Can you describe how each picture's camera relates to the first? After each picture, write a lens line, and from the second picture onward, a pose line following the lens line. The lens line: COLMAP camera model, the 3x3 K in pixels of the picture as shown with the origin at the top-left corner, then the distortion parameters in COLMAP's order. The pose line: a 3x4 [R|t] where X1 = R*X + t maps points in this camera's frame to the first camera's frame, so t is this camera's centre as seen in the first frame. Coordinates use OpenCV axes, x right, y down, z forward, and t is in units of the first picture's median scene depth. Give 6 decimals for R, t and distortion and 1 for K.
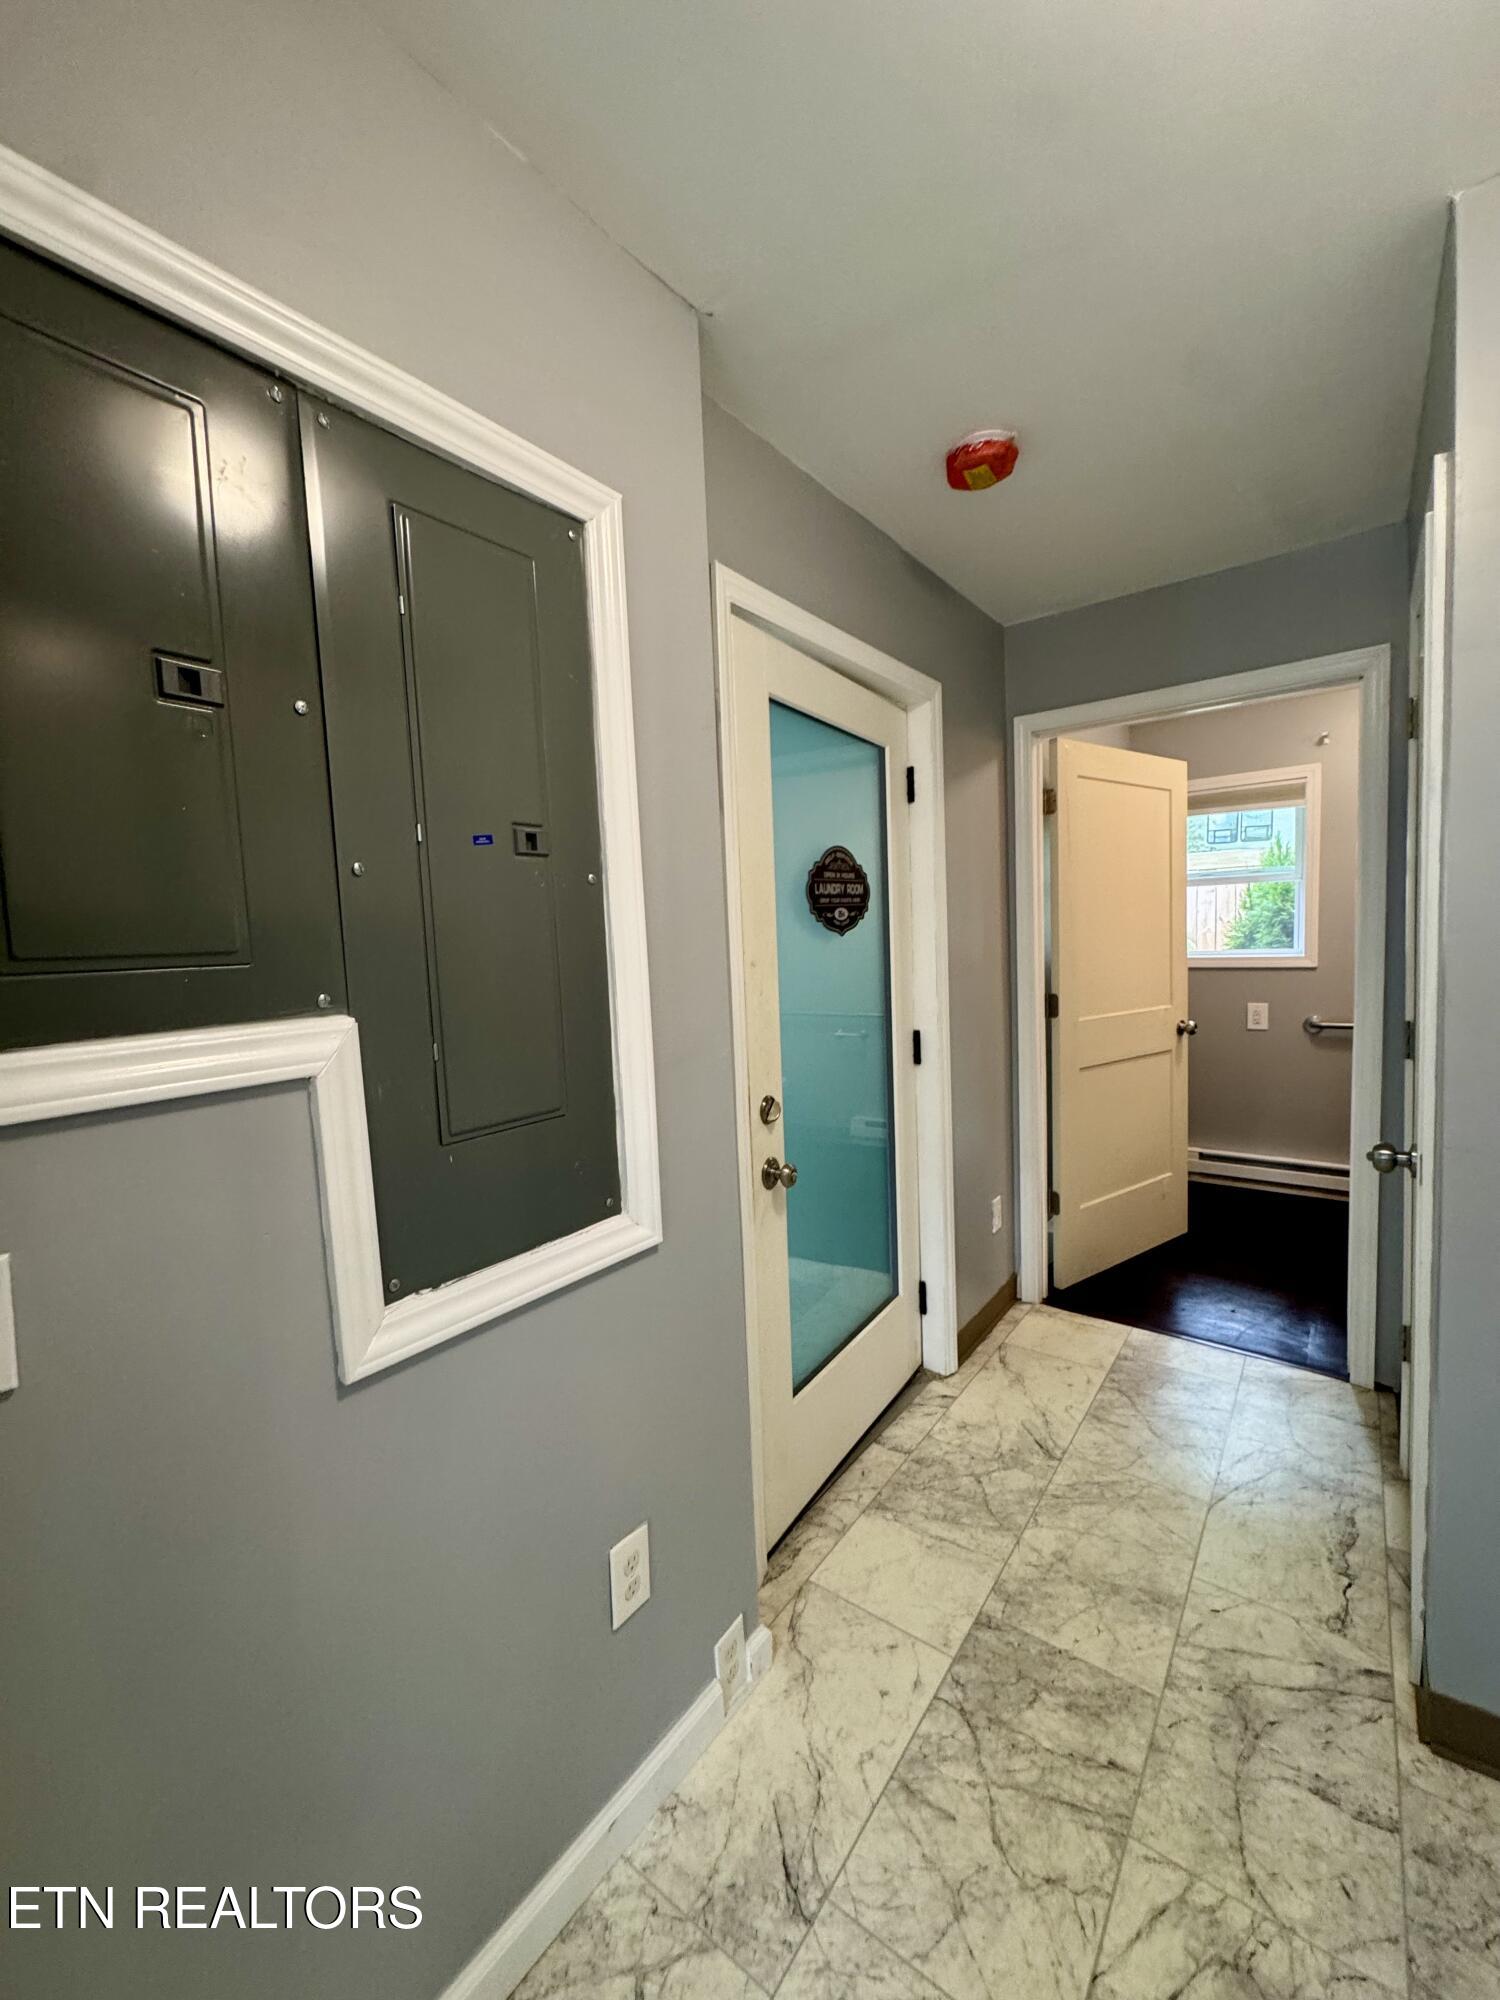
lens RADIAL K [[801.6, 0, 745.9], [0, 801.6, 999.9], [0, 0, 1]] dist [-0.005607, 0.000656]
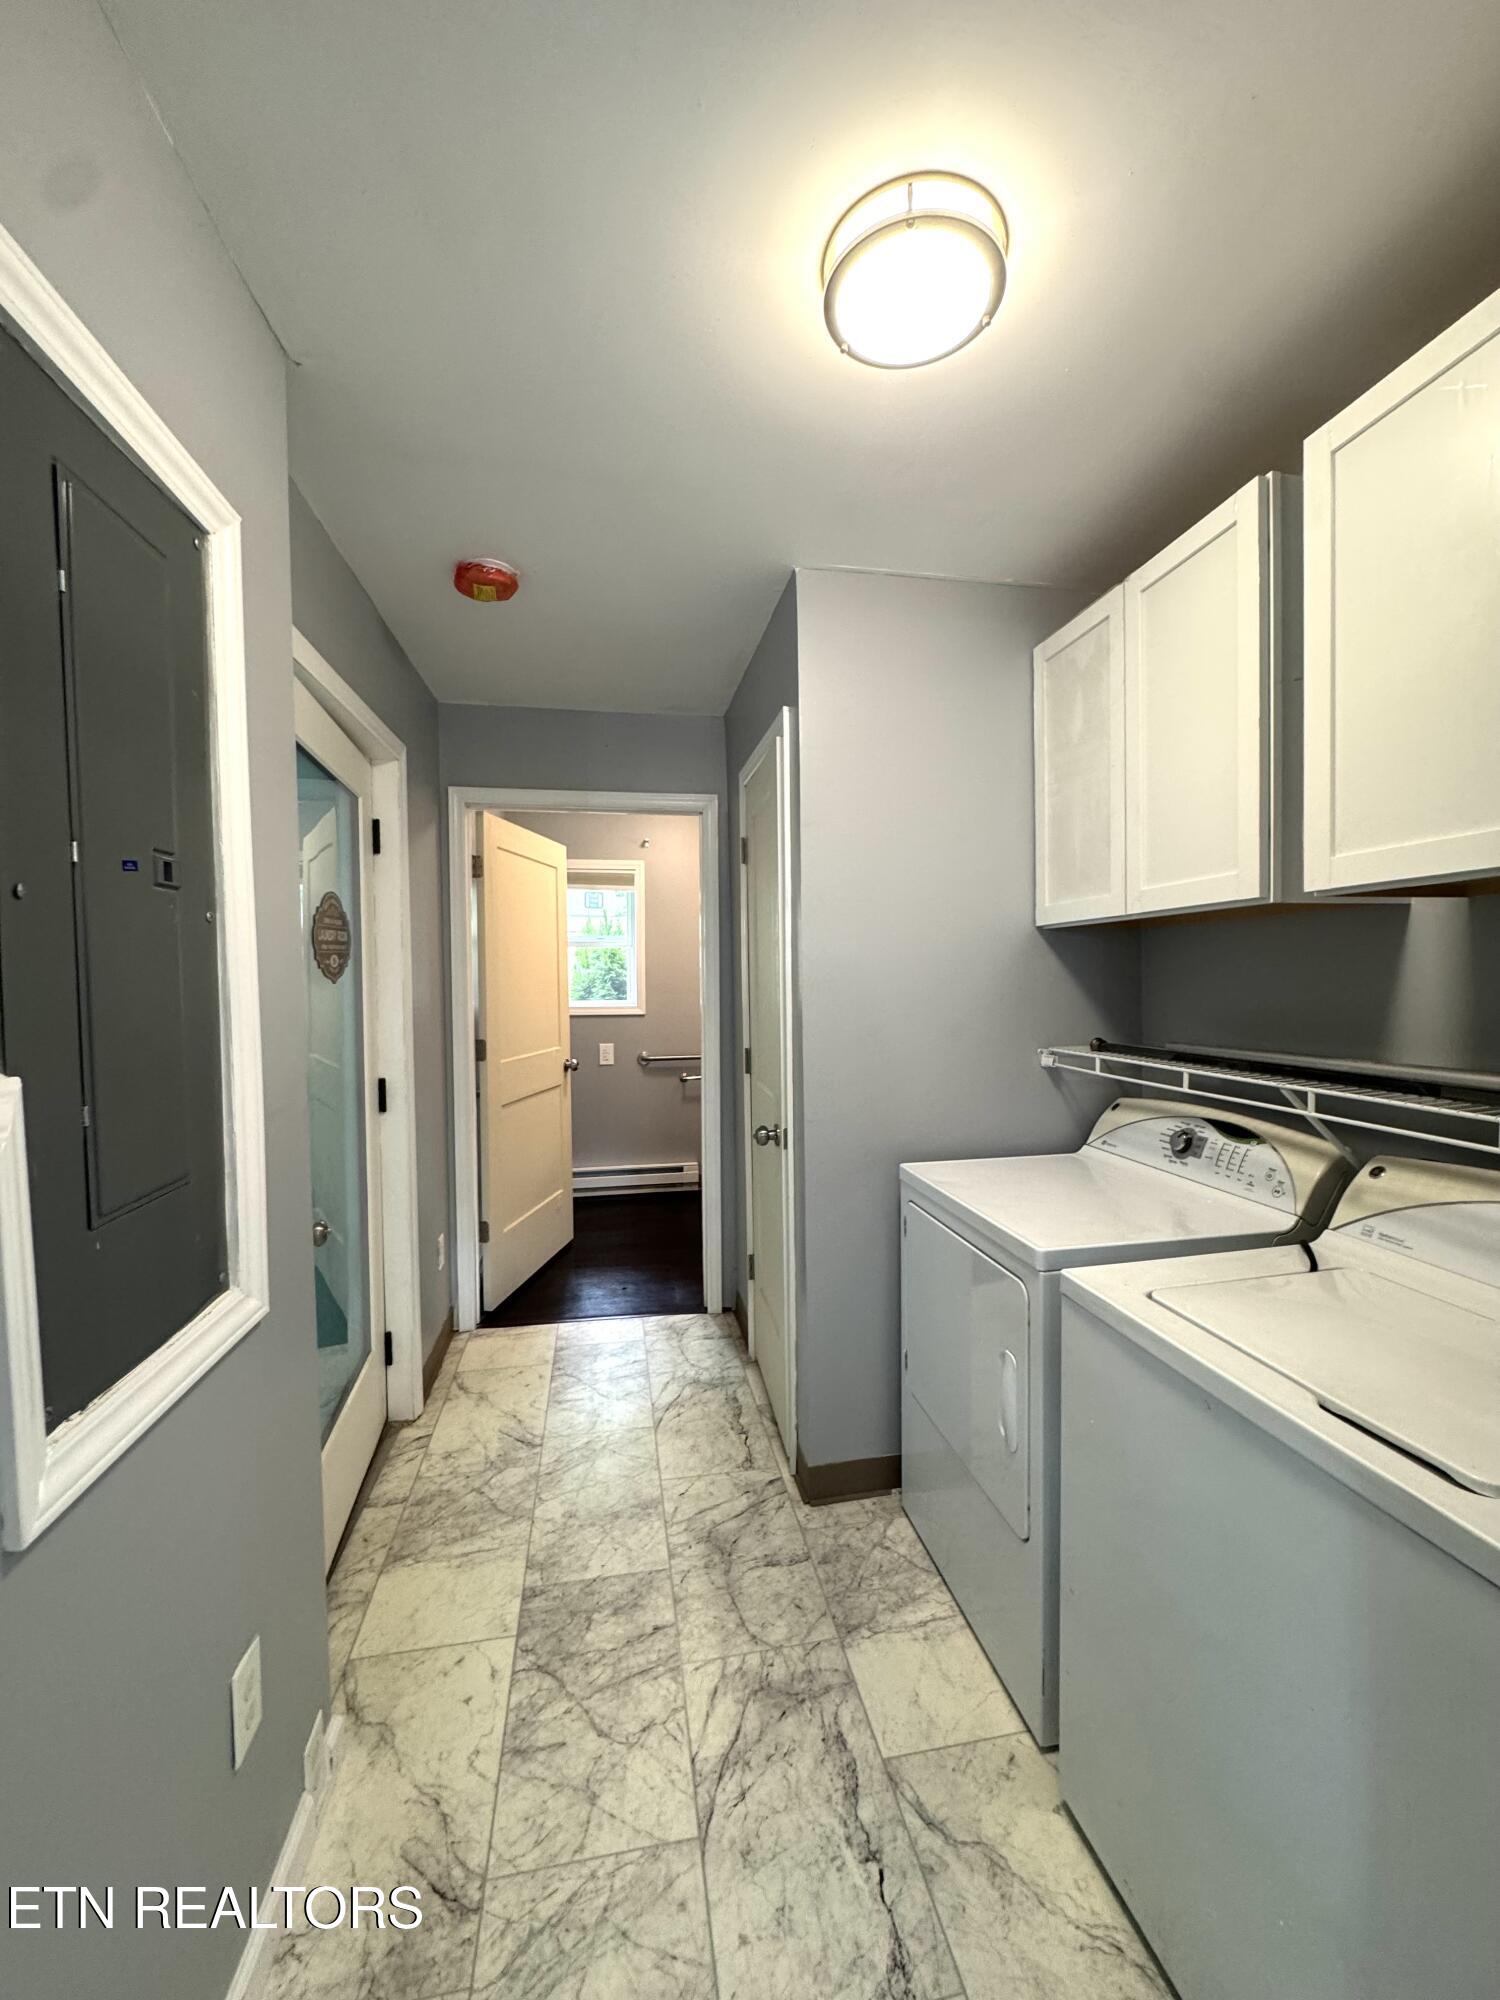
lens RADIAL K [[801.6, 0, 753.8], [0, 801.6, 1000.5], [0, 0, 1]] dist [-0.005607, 0.000656]
pose [[0.676188, 0.007400, 0.736692, -0.257483], [0.038386, 0.998237, -0.045261, 0.004740], [-0.735728, 0.058883, 0.674712, -0.032837]]
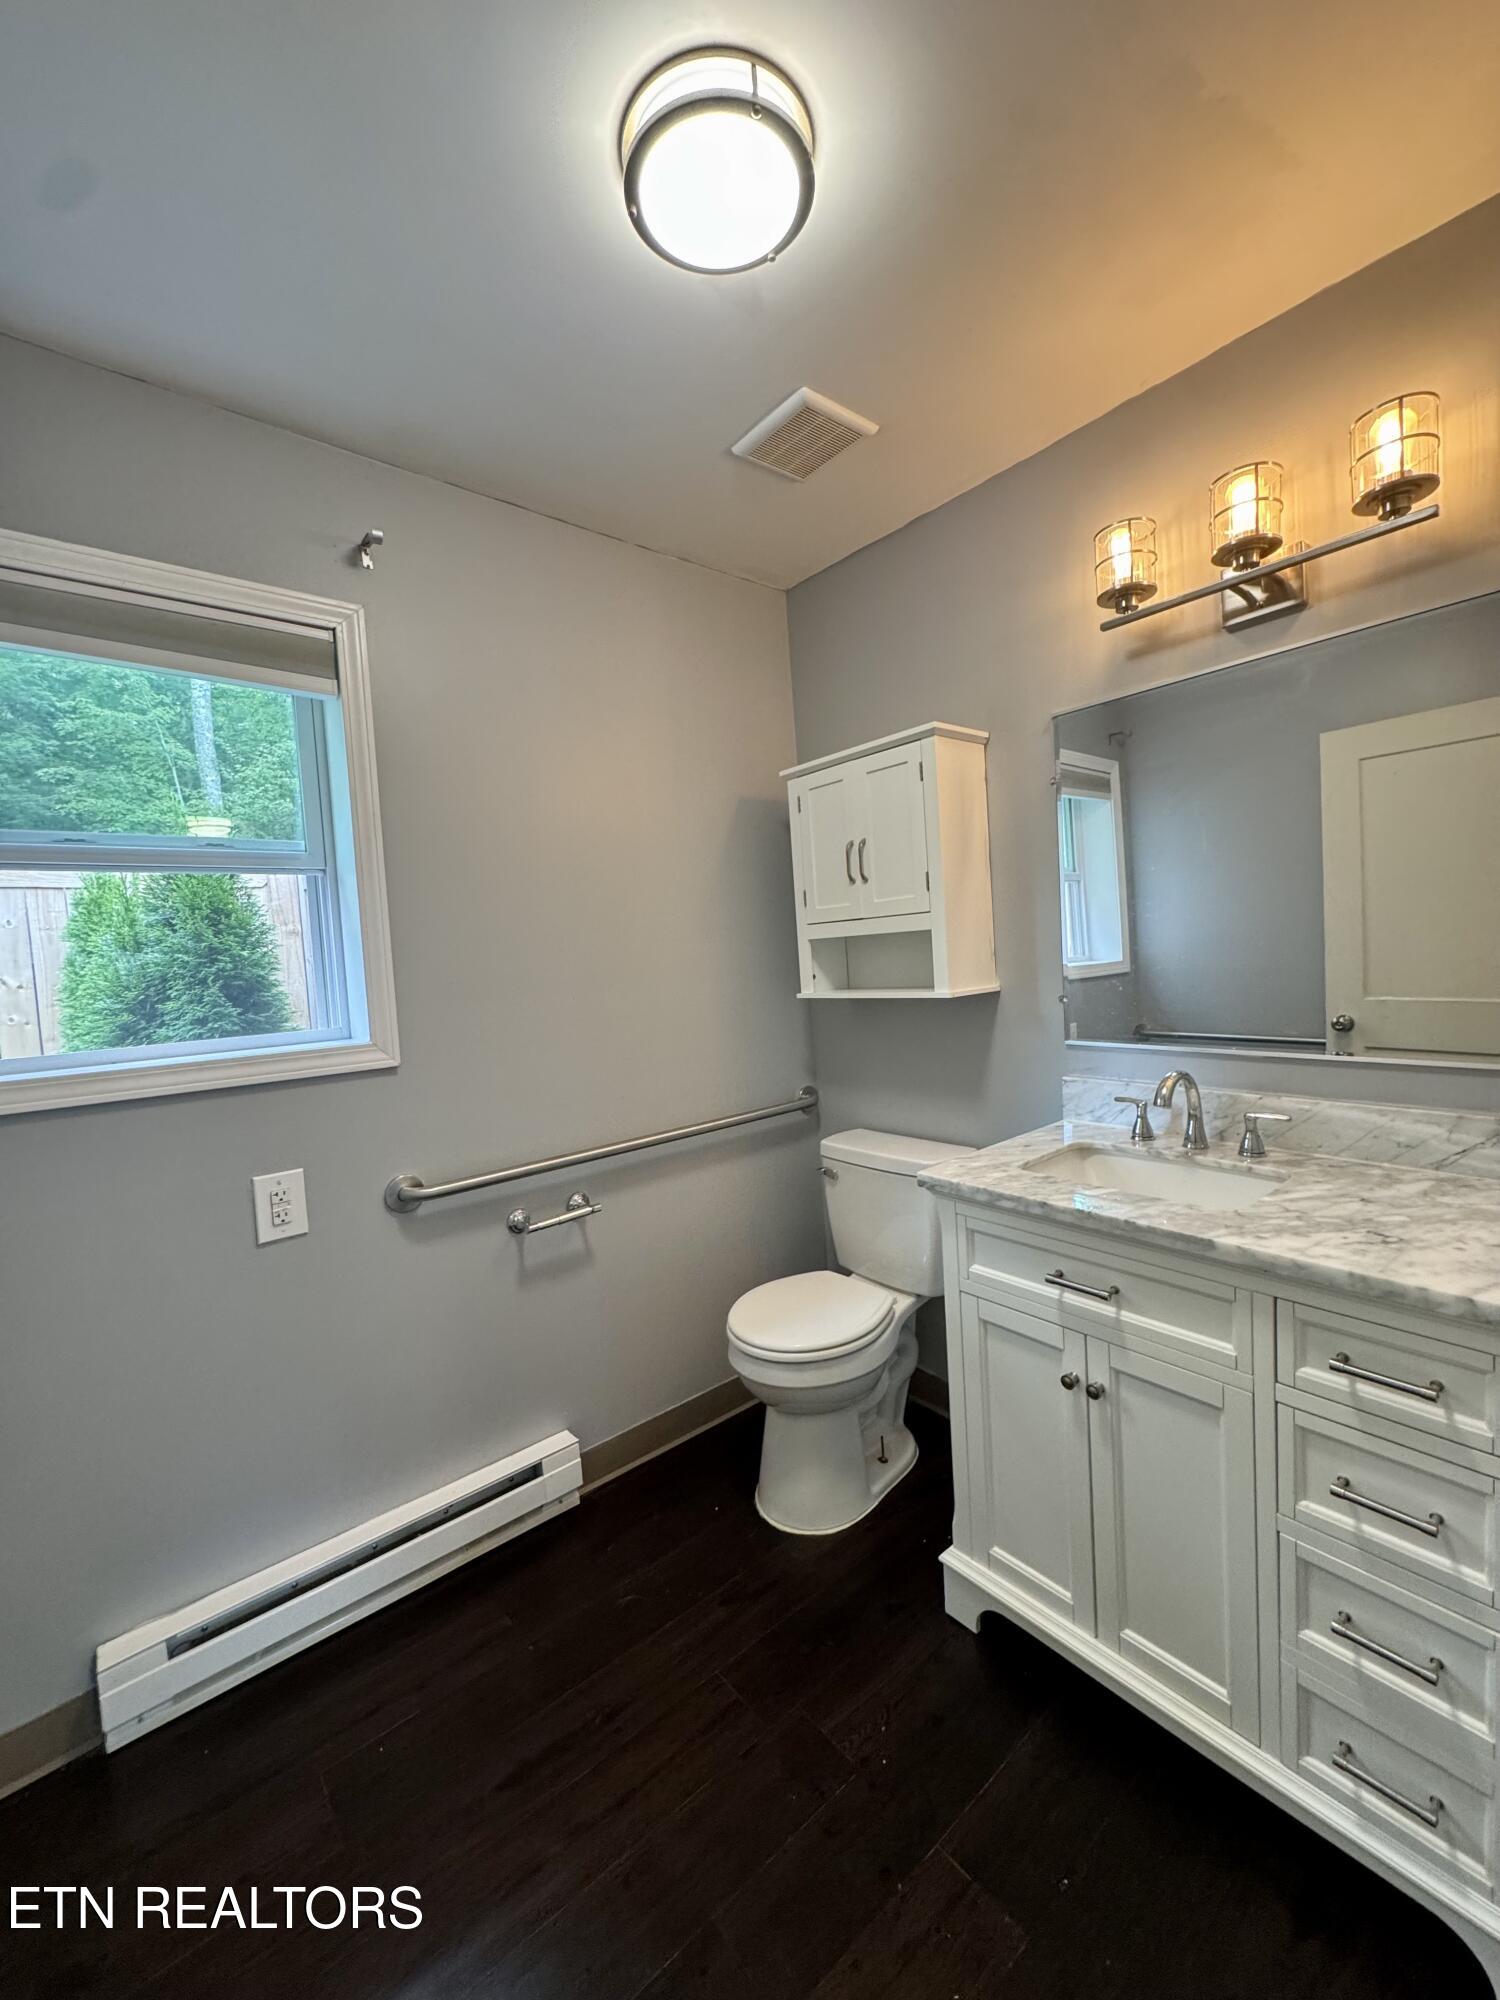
lens RADIAL K [[801.6, 0, 750.5], [0, 801.6, 998.9], [0, 0, 1]] dist [-0.005607, 0.000656]
pose [[0.223850, -0.040253, 0.973792, 0.637978], [0.124256, 0.992172, 0.012450, -0.117665], [-0.966670, 0.118212, 0.227100, 1.382948]]
